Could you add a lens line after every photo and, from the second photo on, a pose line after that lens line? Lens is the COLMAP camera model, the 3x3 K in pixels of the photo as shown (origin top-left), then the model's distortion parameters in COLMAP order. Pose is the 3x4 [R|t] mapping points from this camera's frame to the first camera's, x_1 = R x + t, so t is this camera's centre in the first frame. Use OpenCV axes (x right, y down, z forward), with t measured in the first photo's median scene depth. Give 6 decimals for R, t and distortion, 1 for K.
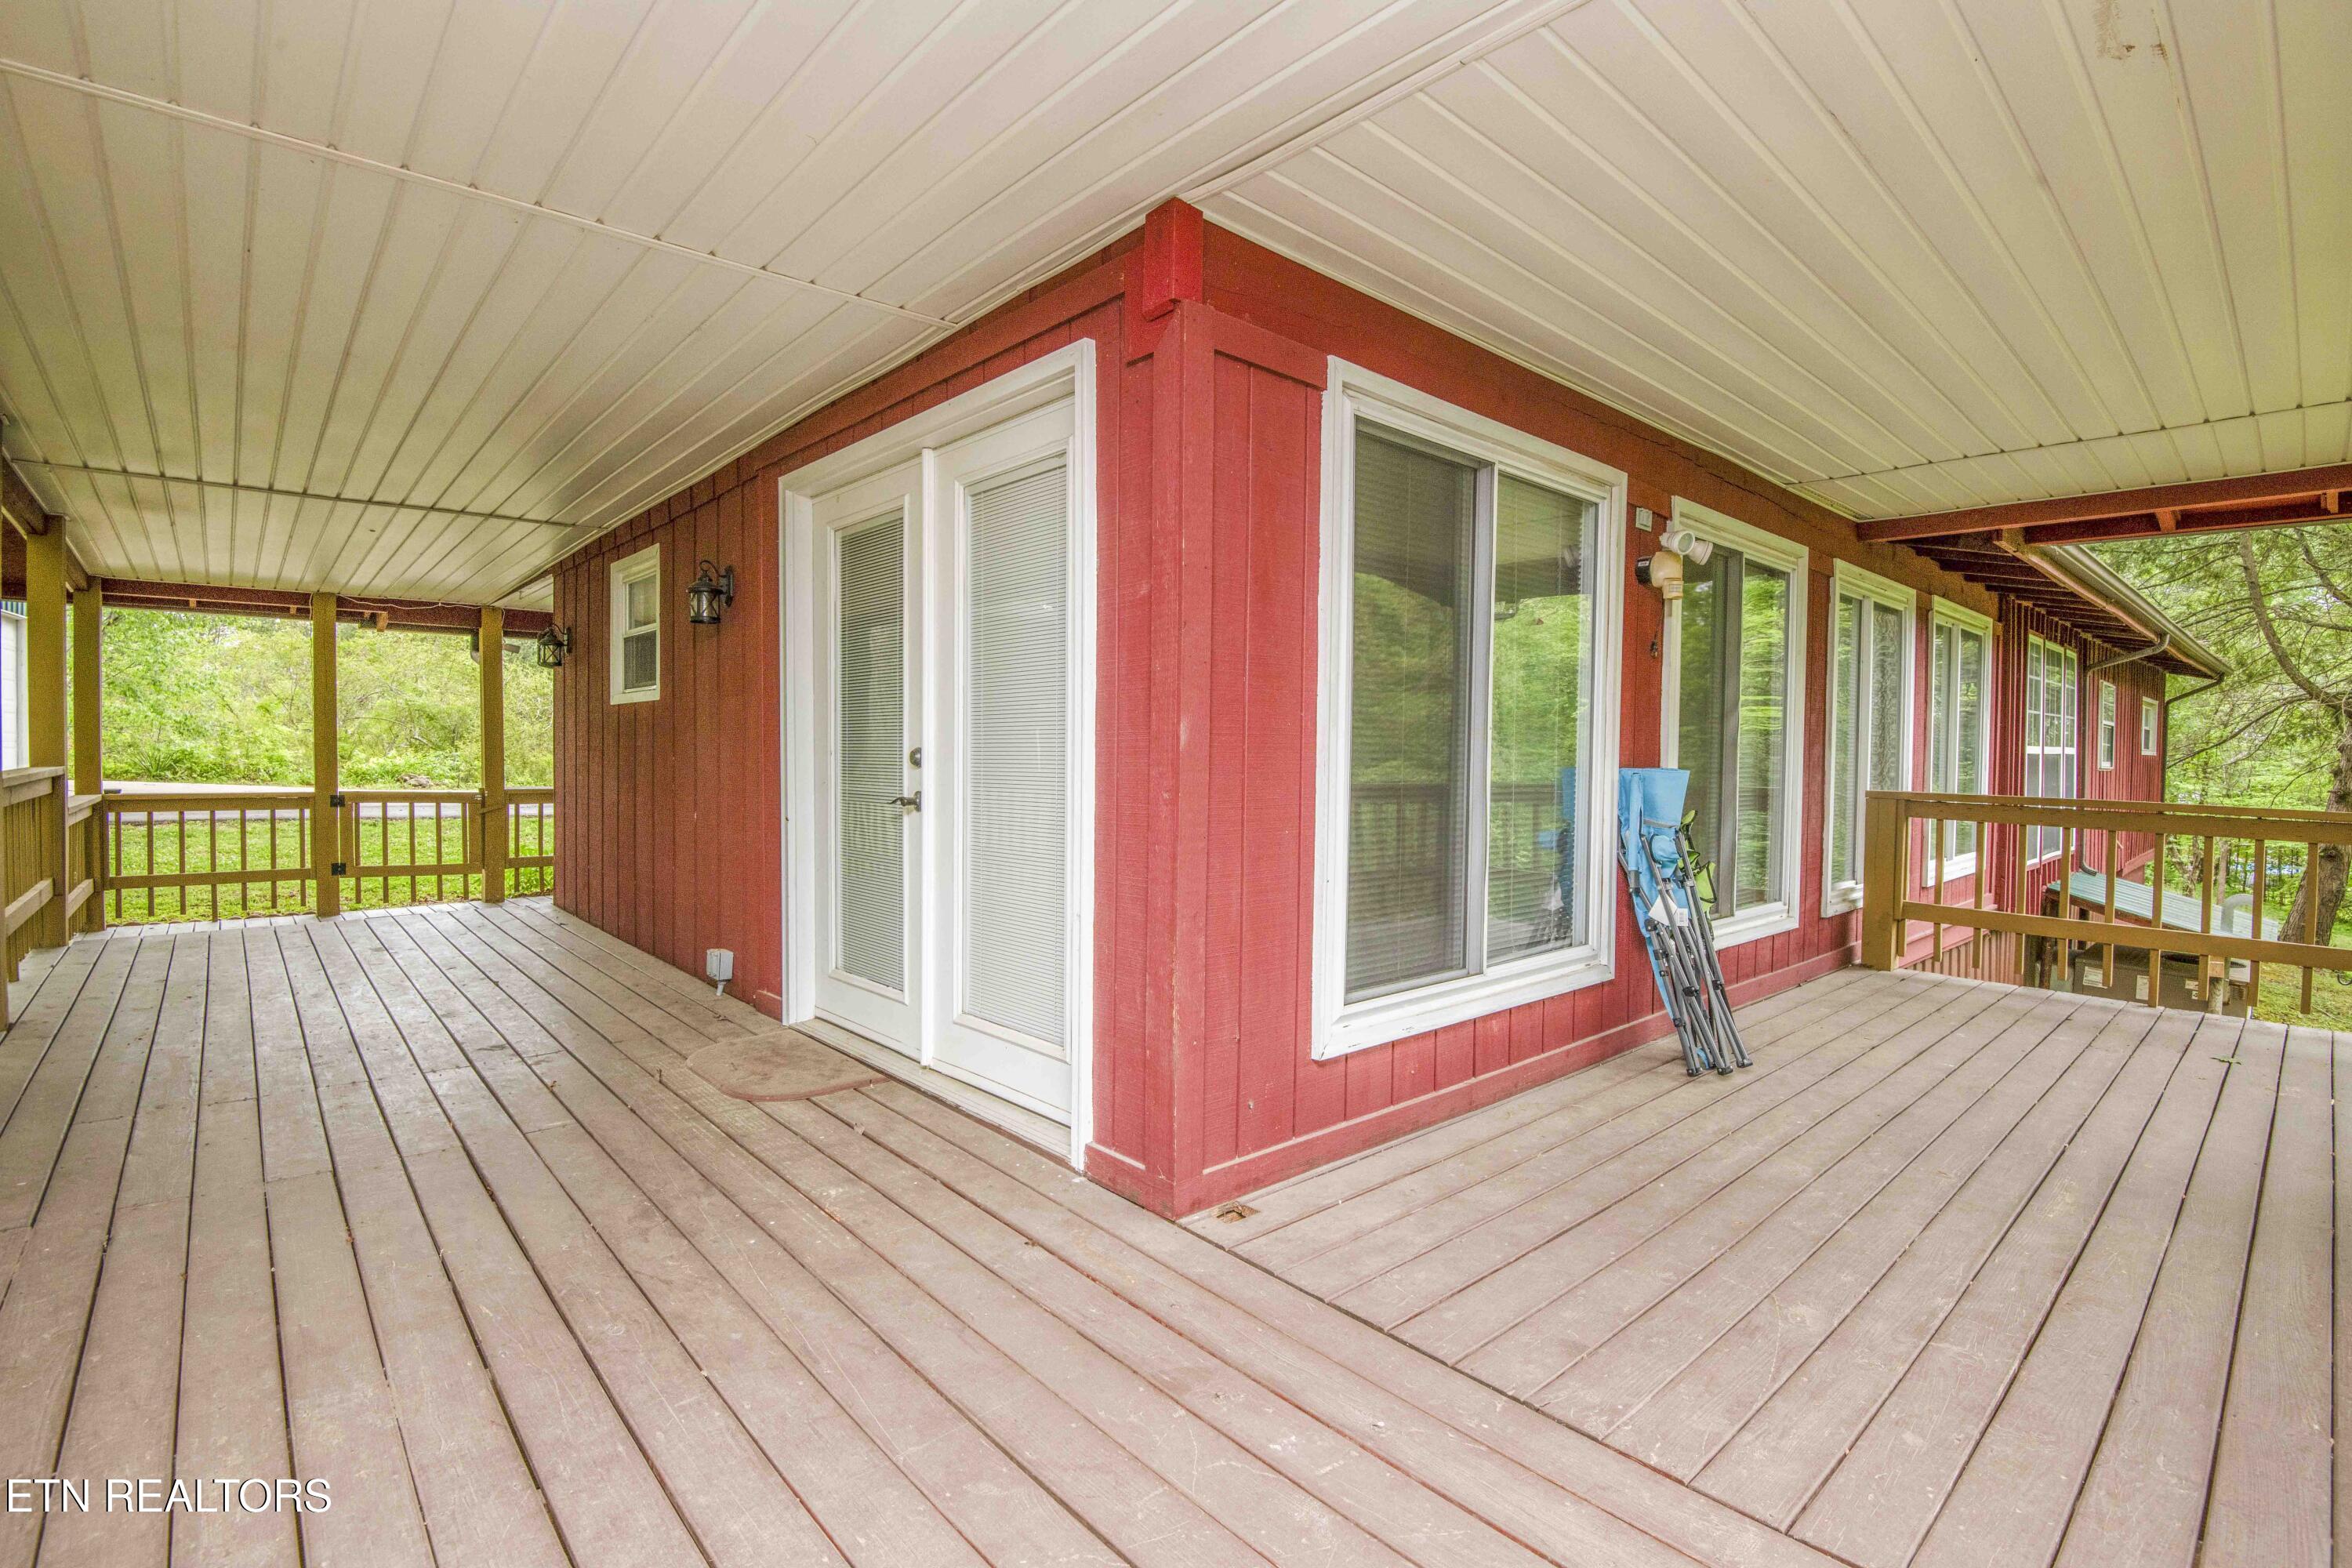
lens RADIAL K [[1099.6, 0, 1188.9], [0, 1099.6, 777.3], [0, 0, 1]] dist [-0.002955, -0.023331]
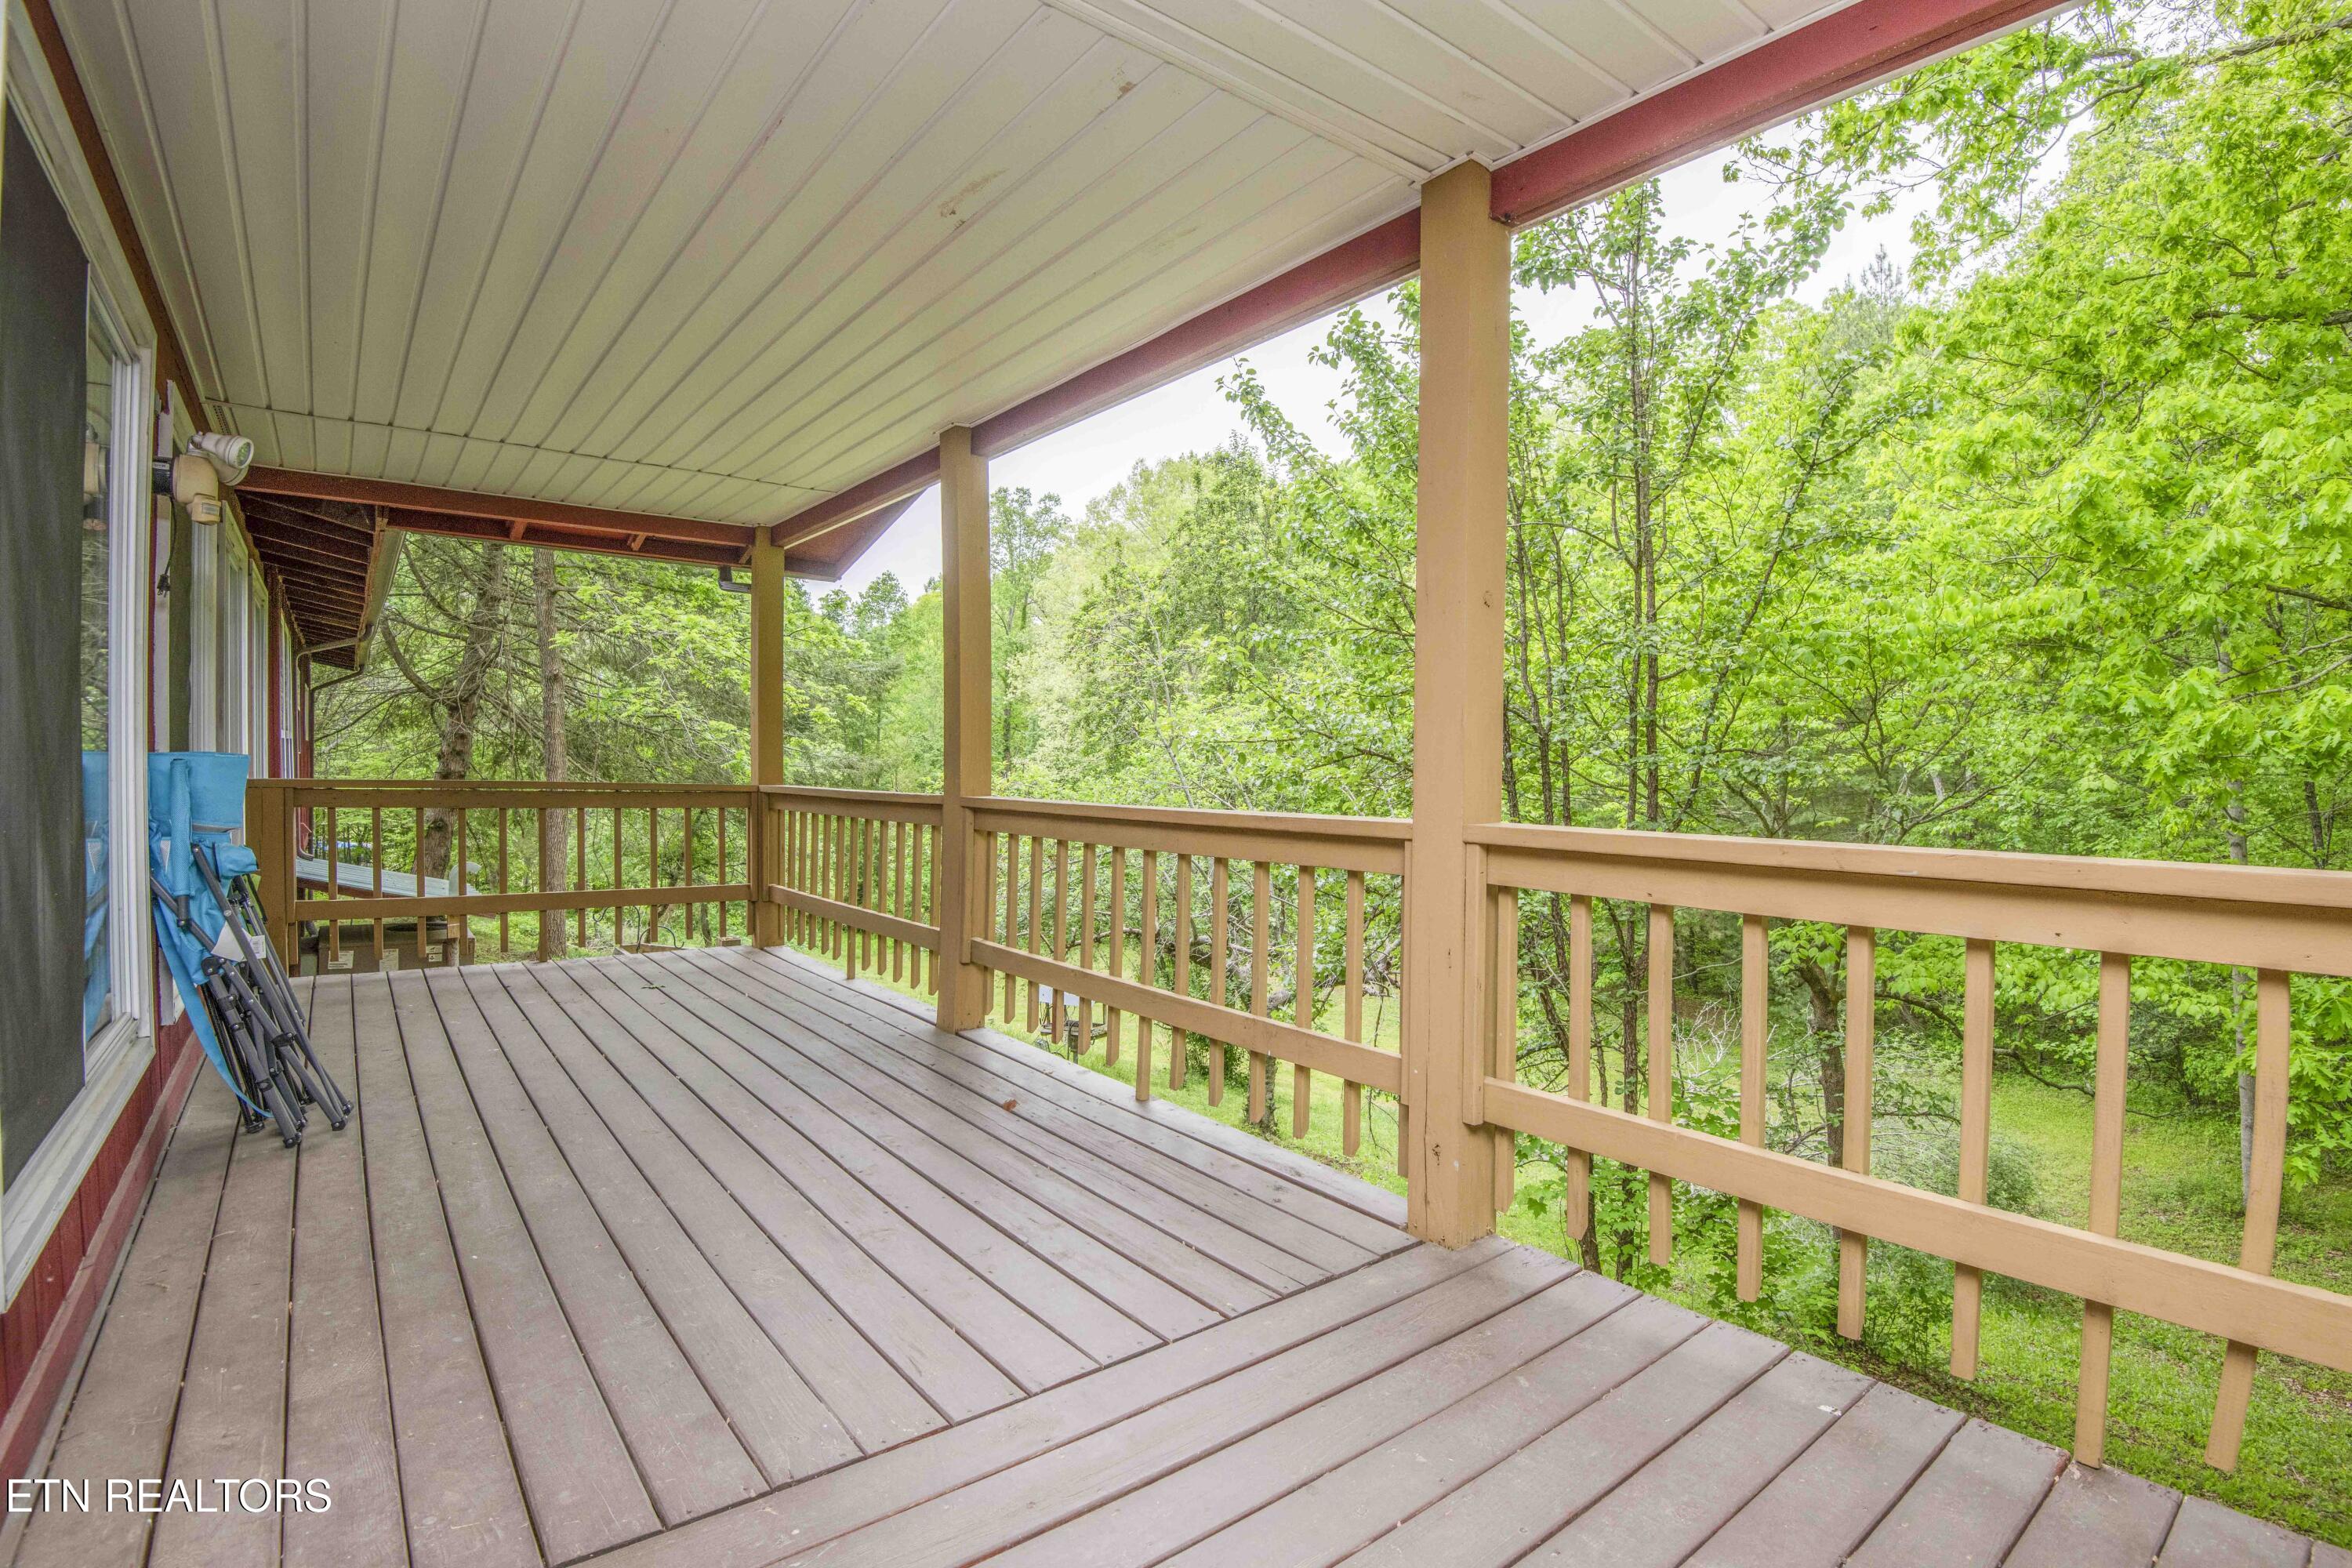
lens RADIAL K [[1115.3, 0, 1179.9], [0, 1115.3, 767.3], [0, 0, 1]] dist [-0.003843, -0.000403]
pose [[0.086247, -0.015302, 0.996156, -0.329141], [0.000348, 0.999882, 0.015329, -0.012334], [-0.996274, -0.000975, 0.086242, 0.359455]]
